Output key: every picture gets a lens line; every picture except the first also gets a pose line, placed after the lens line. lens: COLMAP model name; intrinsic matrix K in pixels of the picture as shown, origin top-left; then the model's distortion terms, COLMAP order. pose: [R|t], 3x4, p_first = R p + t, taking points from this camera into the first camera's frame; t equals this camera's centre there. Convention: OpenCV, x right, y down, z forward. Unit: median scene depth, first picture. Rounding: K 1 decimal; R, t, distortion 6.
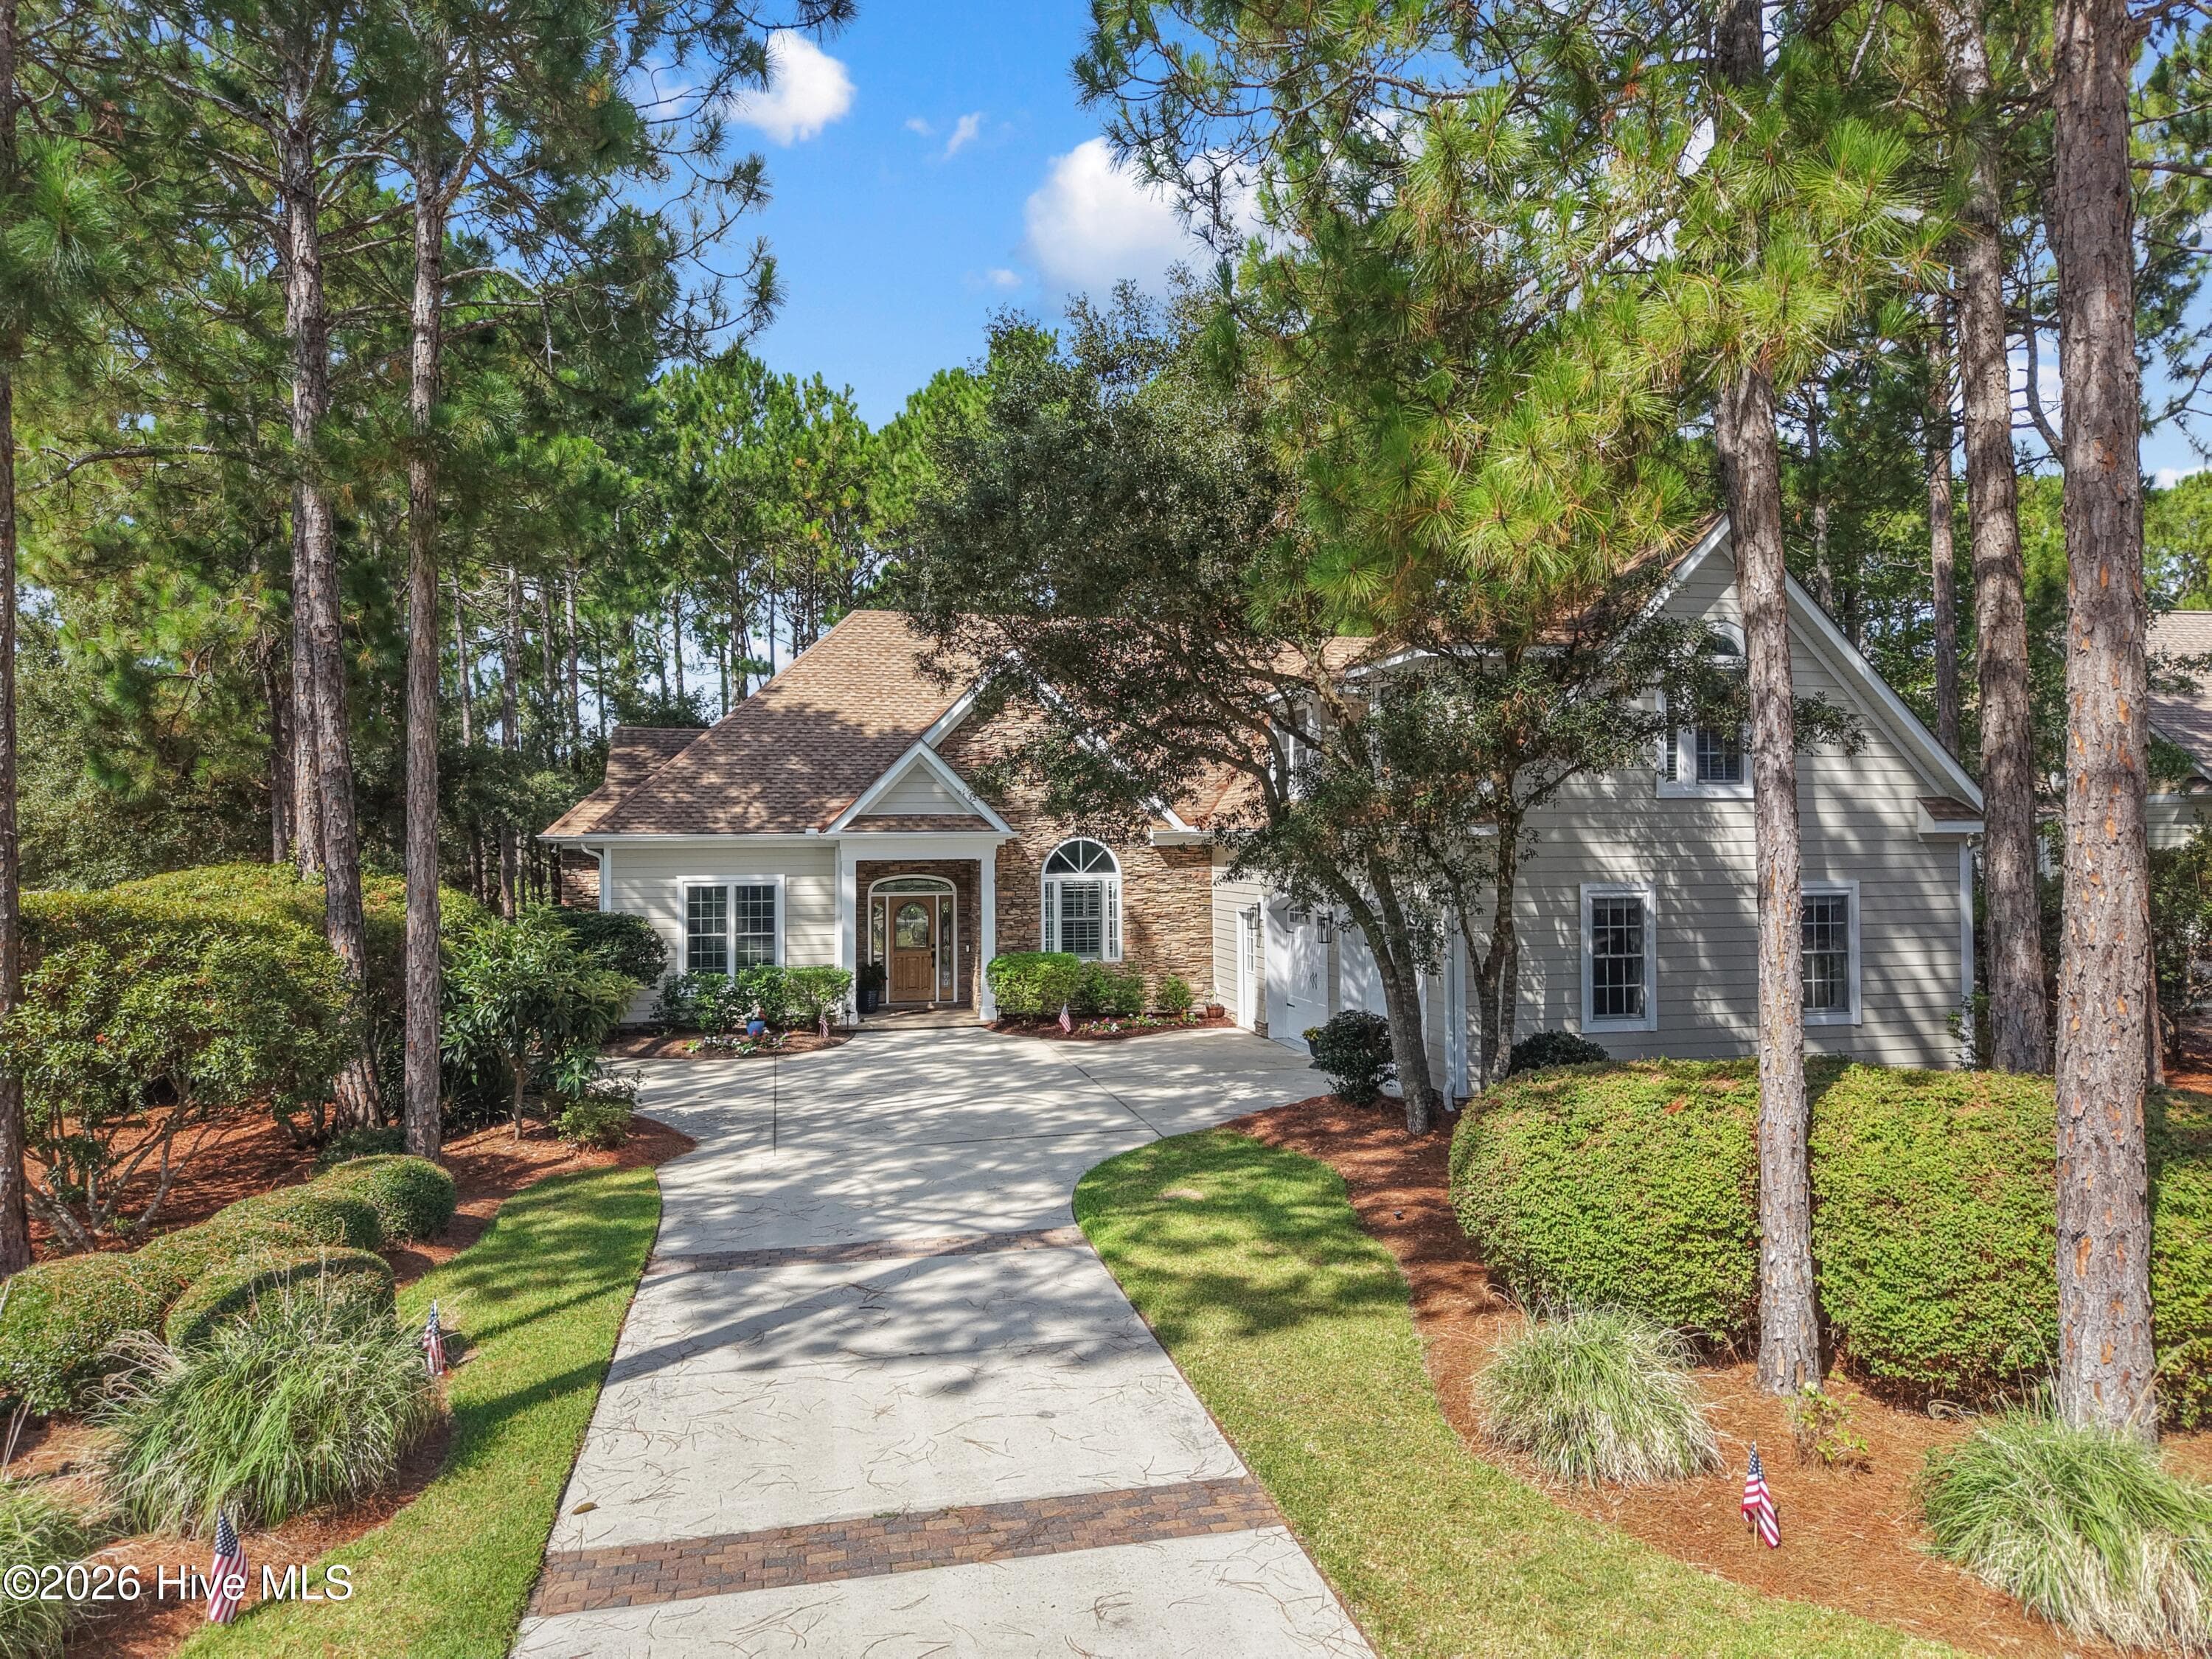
lens RADIAL K [[1469.5, 0, 1121.6], [0, 1469.5, 830.6], [0, 0, 1]] dist [0.039872, -0.003695]
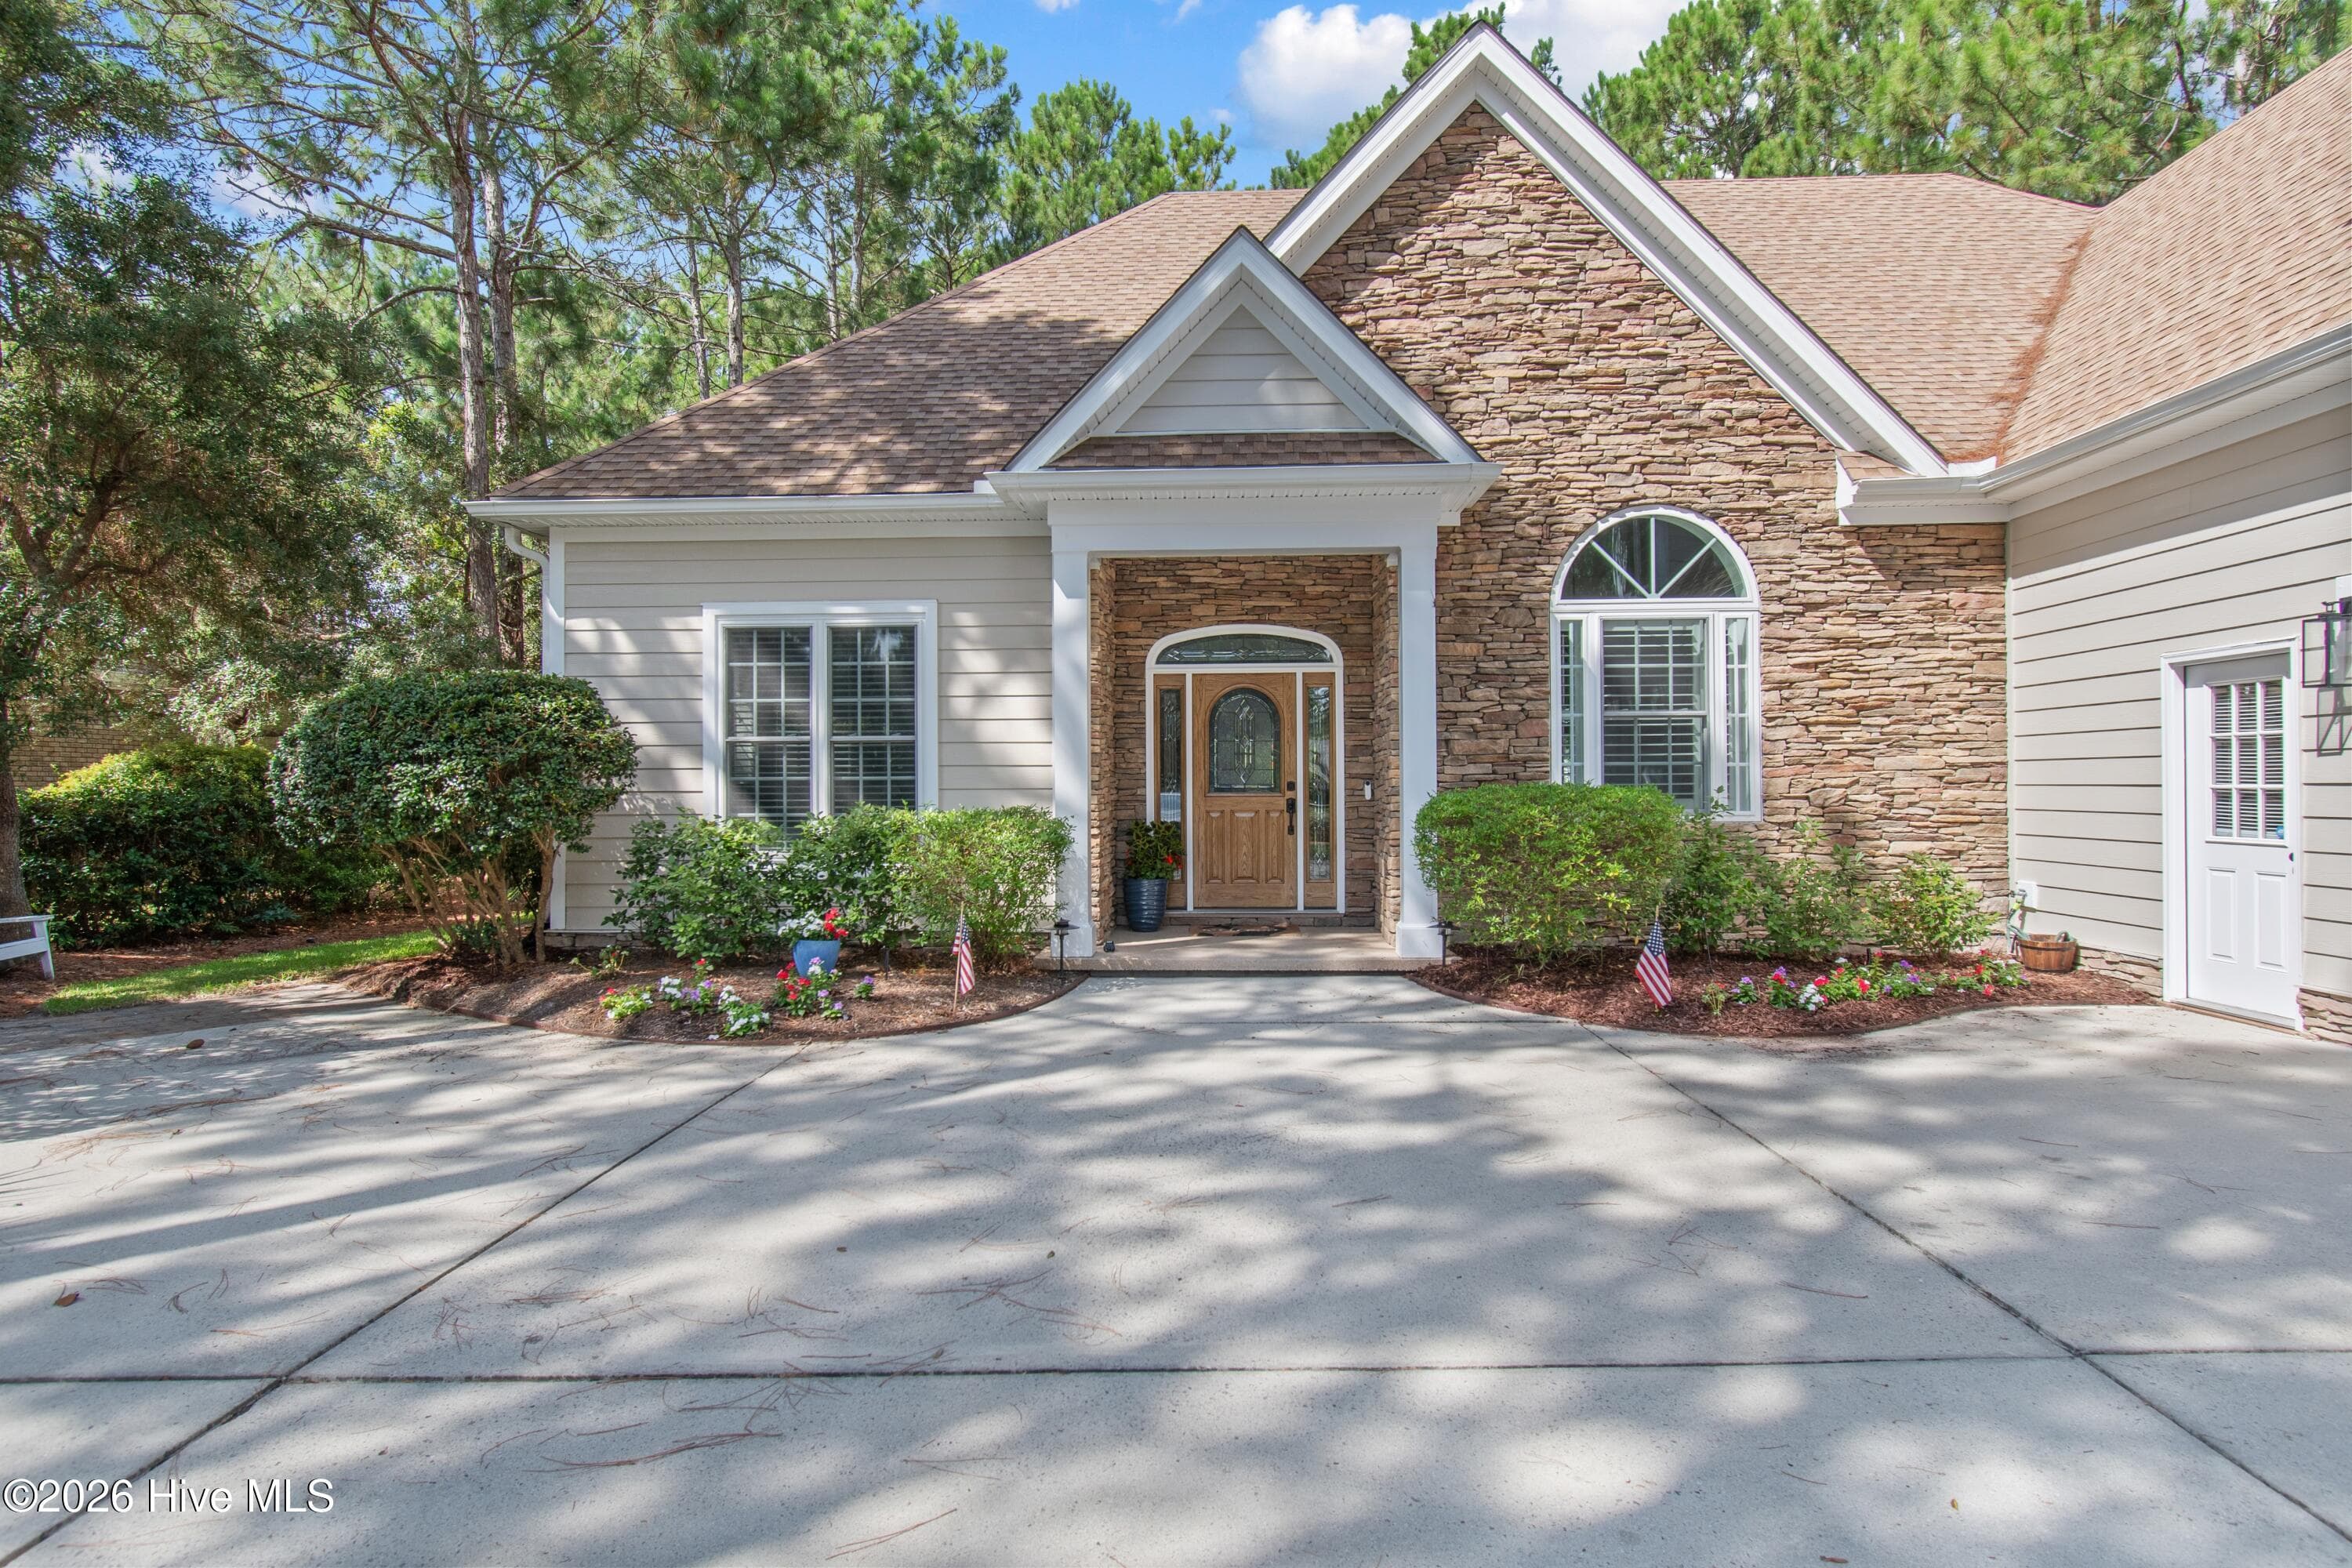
lens RADIAL K [[1295.6, 0, 1176.0], [0, 1295.6, 784.0], [0, 0, 1]] dist [0.003187, -0.000278]
pose [[0.966067, 0.001854, -0.258287, -0.065086], [-0.000025, 0.999975, 0.007085, 0.081272], [0.258293, -0.006839, 0.966042, 0.661660]]
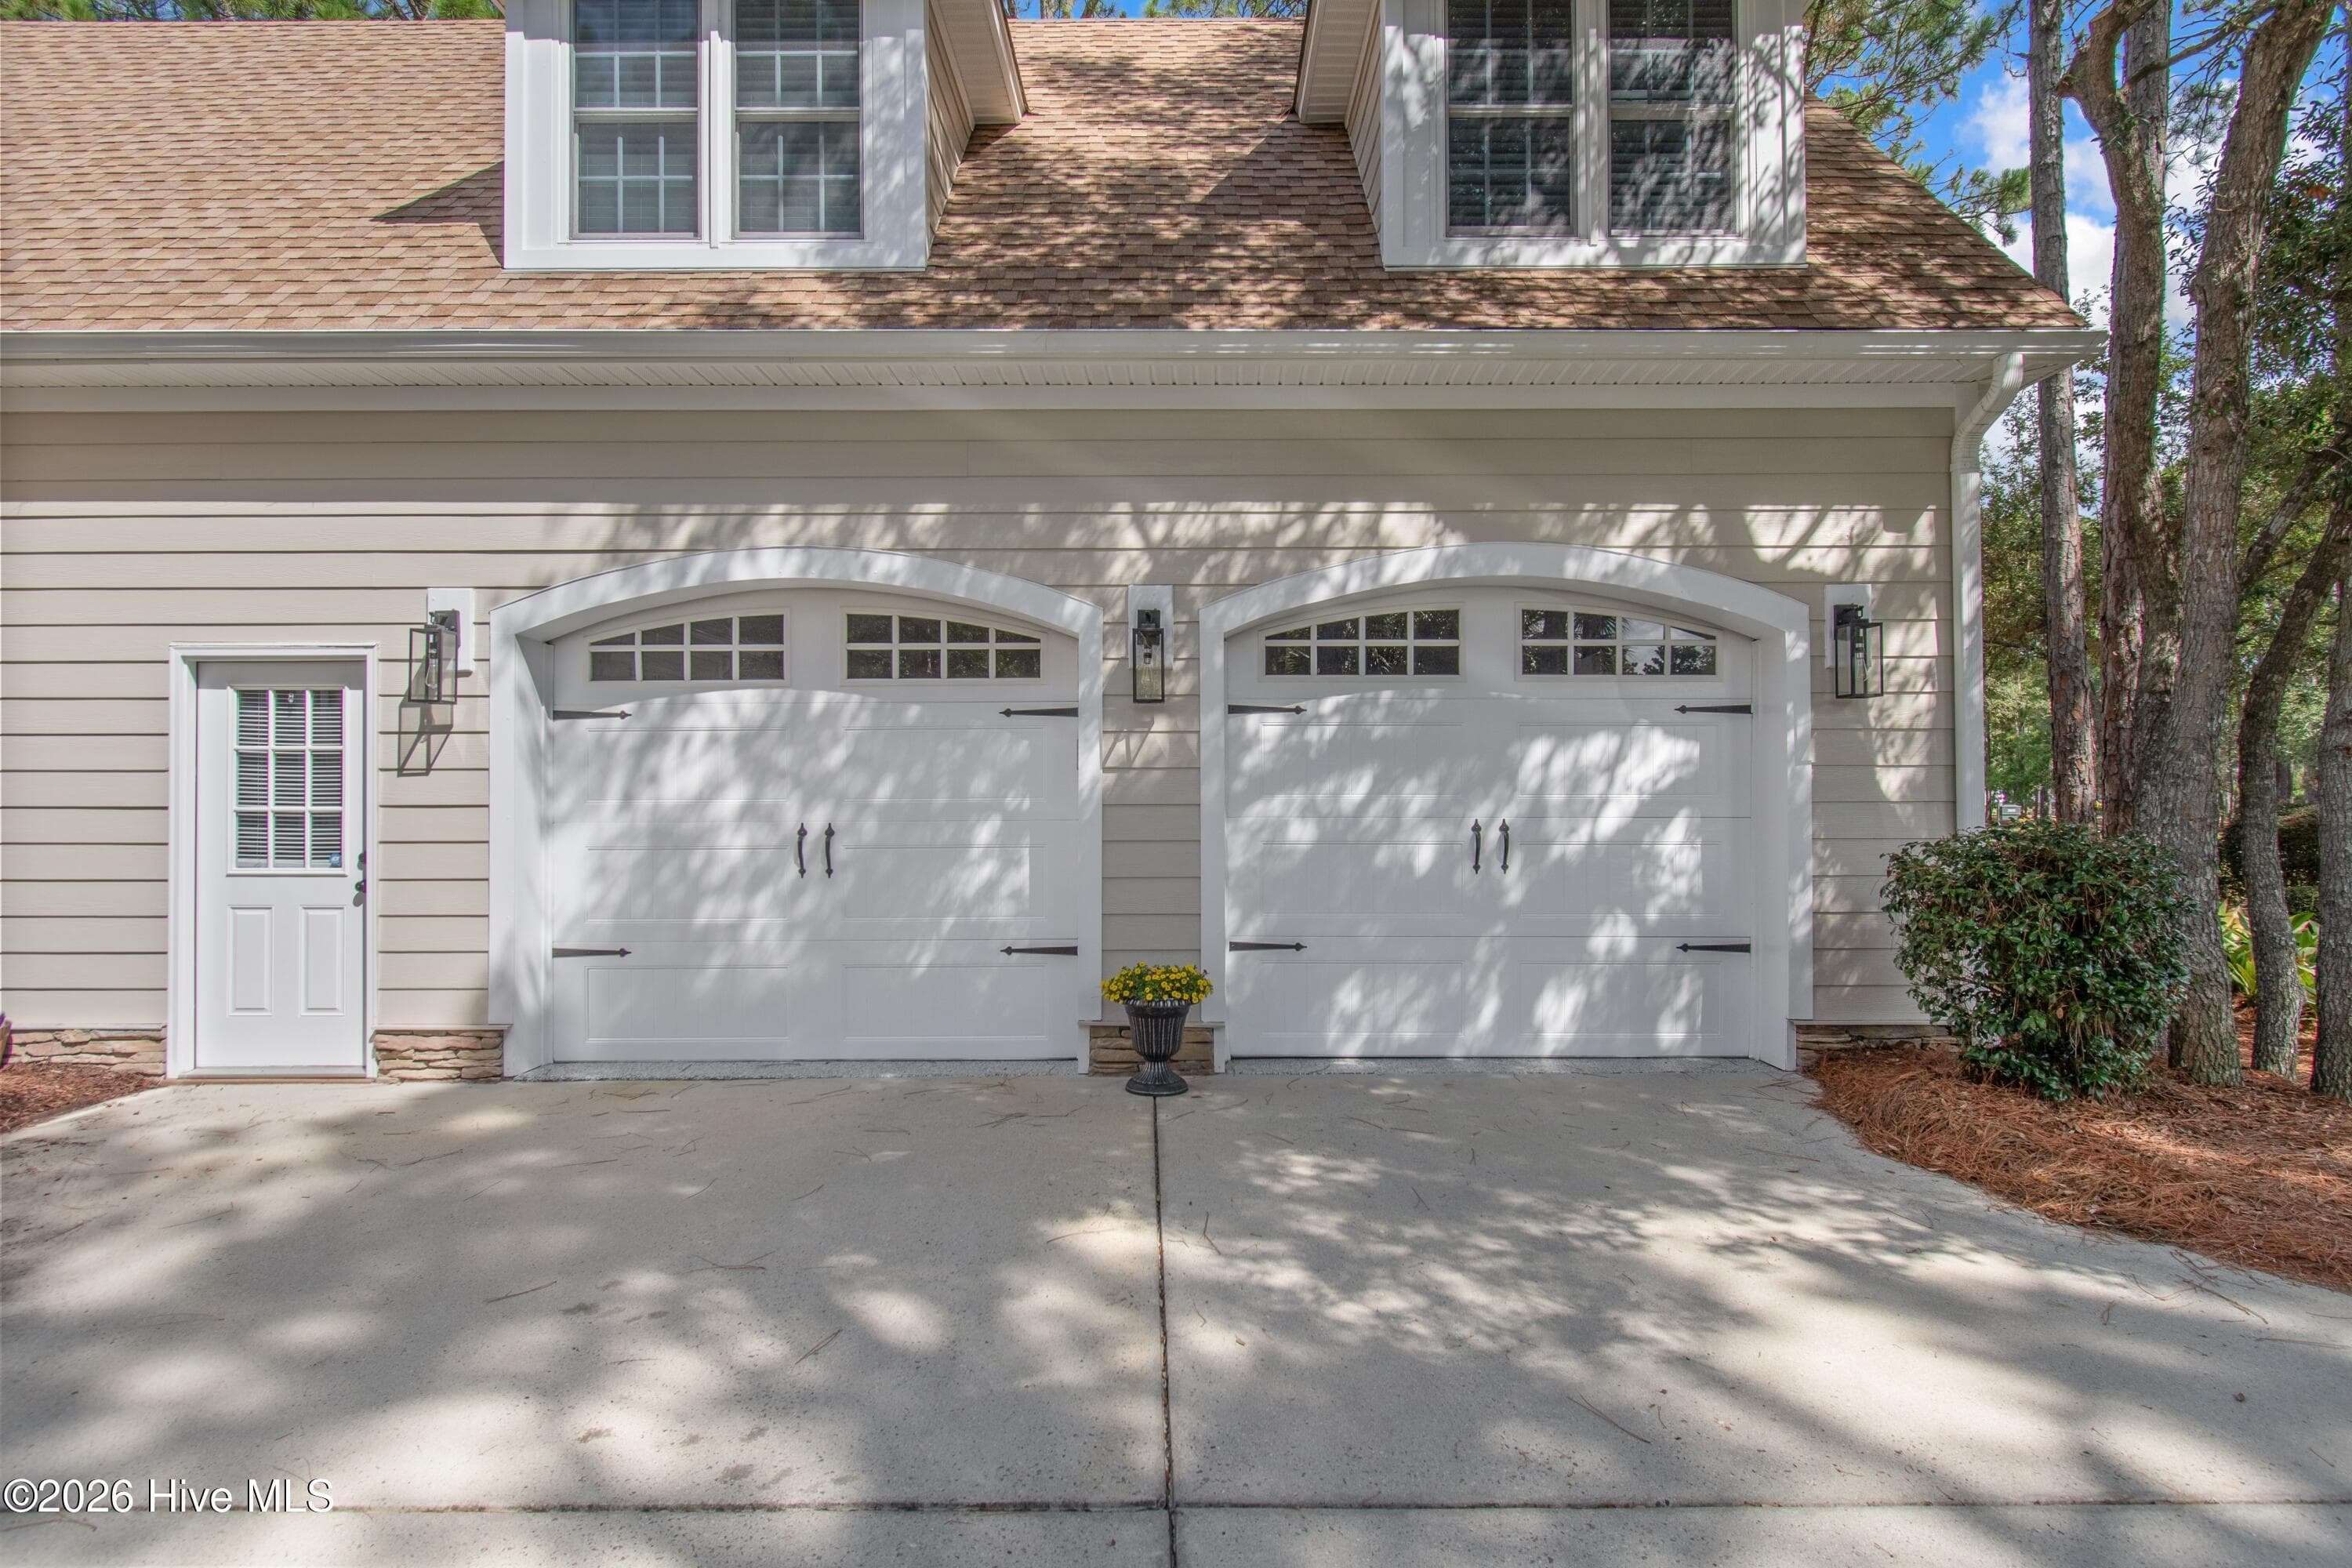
lens RADIAL K [[1269.4, 0, 1176.0], [0, 1269.4, 784.0], [0, 0, 1]] dist [-0.002057, -0.000433]
pose [[0.222066, 0.017589, 0.974873, -0.109486], [-0.004924, 0.999845, -0.016918, 0.082298], [-0.975019, -0.001043, 0.222119, 0.778784]]
